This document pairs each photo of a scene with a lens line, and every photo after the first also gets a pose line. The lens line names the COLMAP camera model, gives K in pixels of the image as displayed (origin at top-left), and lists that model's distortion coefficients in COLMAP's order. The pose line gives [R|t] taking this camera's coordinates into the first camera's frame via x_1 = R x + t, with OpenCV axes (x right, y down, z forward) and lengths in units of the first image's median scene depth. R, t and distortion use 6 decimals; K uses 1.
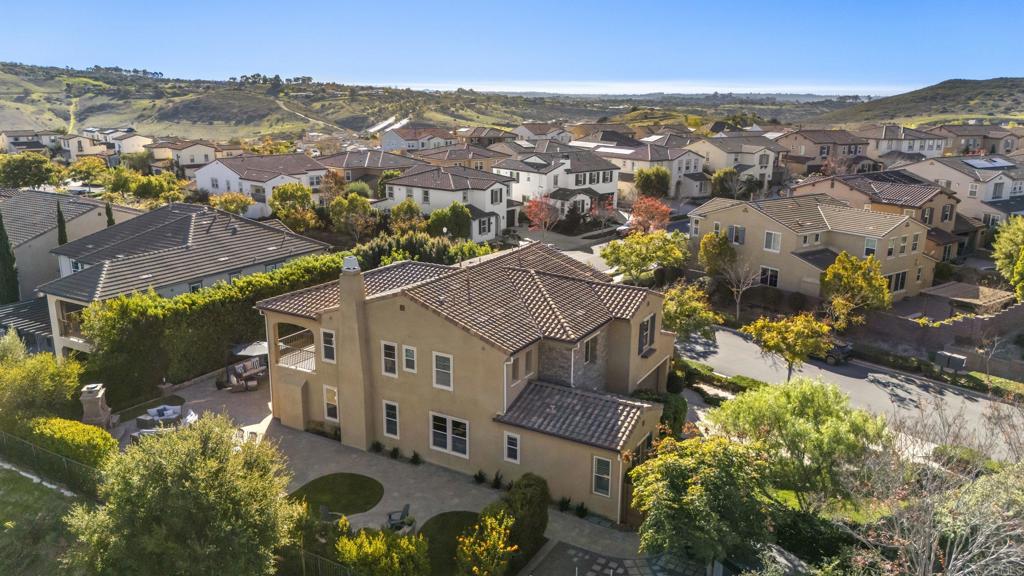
lens RADIAL K [[732.9, 0, 511.7], [0, 732.9, 288.0], [0, 0, 1]] dist [-0.002503, -0.005295]
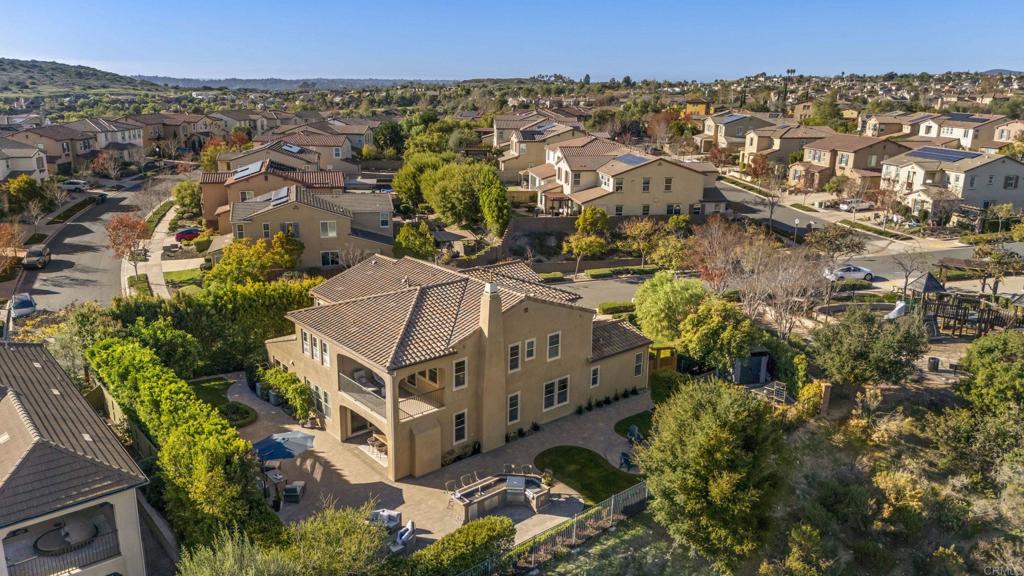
lens RADIAL K [[732.9, 0, 512.1], [0, 732.9, 288.5], [0, 0, 1]] dist [-0.002503, -0.005295]
pose [[0.336313, -0.247835, 0.908555, -1.249170], [0.220533, 0.958651, 0.179868, -0.230890], [-0.915565, 0.139875, 0.377062, 0.547898]]
